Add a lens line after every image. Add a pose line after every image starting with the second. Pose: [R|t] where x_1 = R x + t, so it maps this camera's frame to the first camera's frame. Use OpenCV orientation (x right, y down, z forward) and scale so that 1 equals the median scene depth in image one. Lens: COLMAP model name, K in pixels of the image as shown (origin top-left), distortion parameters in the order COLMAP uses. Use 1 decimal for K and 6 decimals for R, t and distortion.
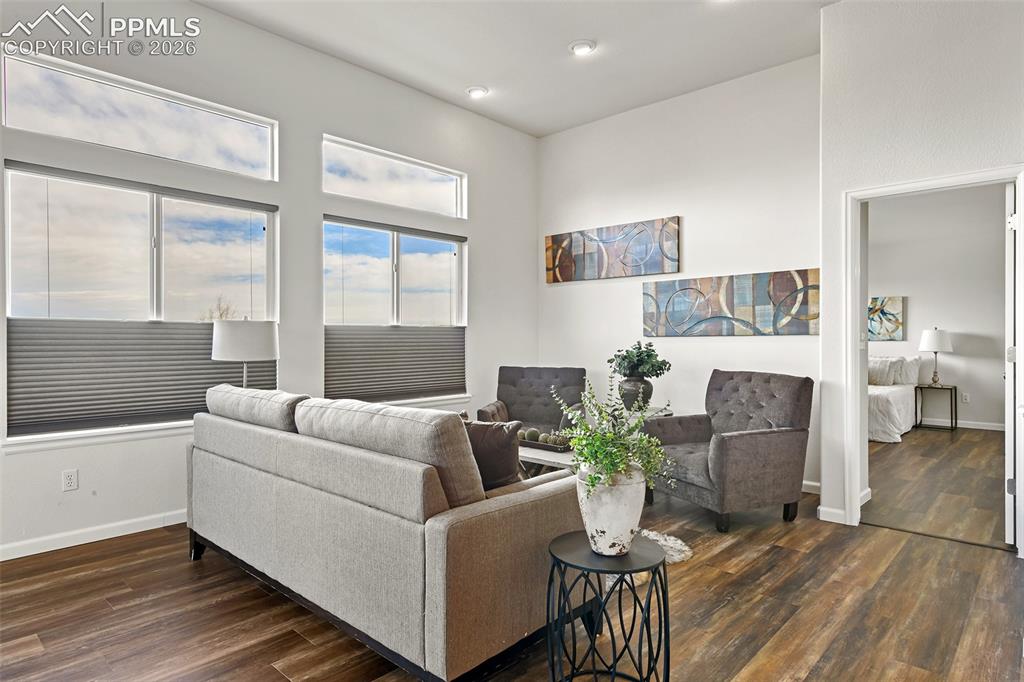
lens RADIAL K [[587.1, 0, 511.8], [0, 587.1, 339.8], [0, 0, 1]] dist [0.000097, -0.001129]
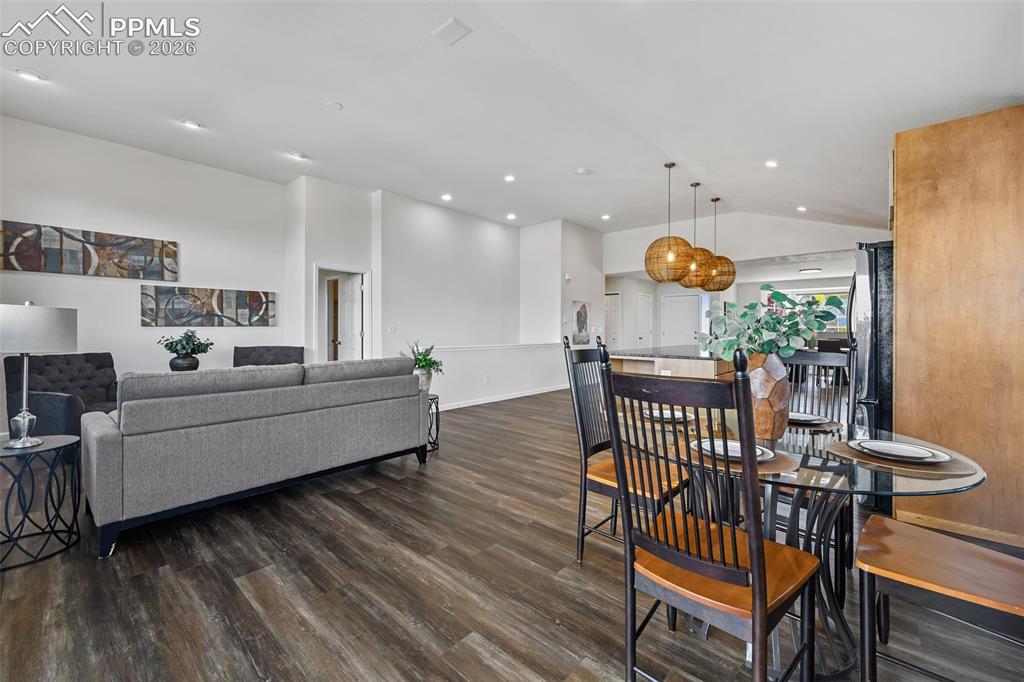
lens RADIAL K [[413.4, 0, 511.9], [0, 413.4, 331.5], [0, 0, 1]] dist [0.000235, 0.000041]
pose [[-0.022550, -0.007076, 0.999721, -0.807519], [-0.005987, 0.999958, 0.006943, -0.005303], [-0.999728, -0.005829, -0.022592, 0.222318]]
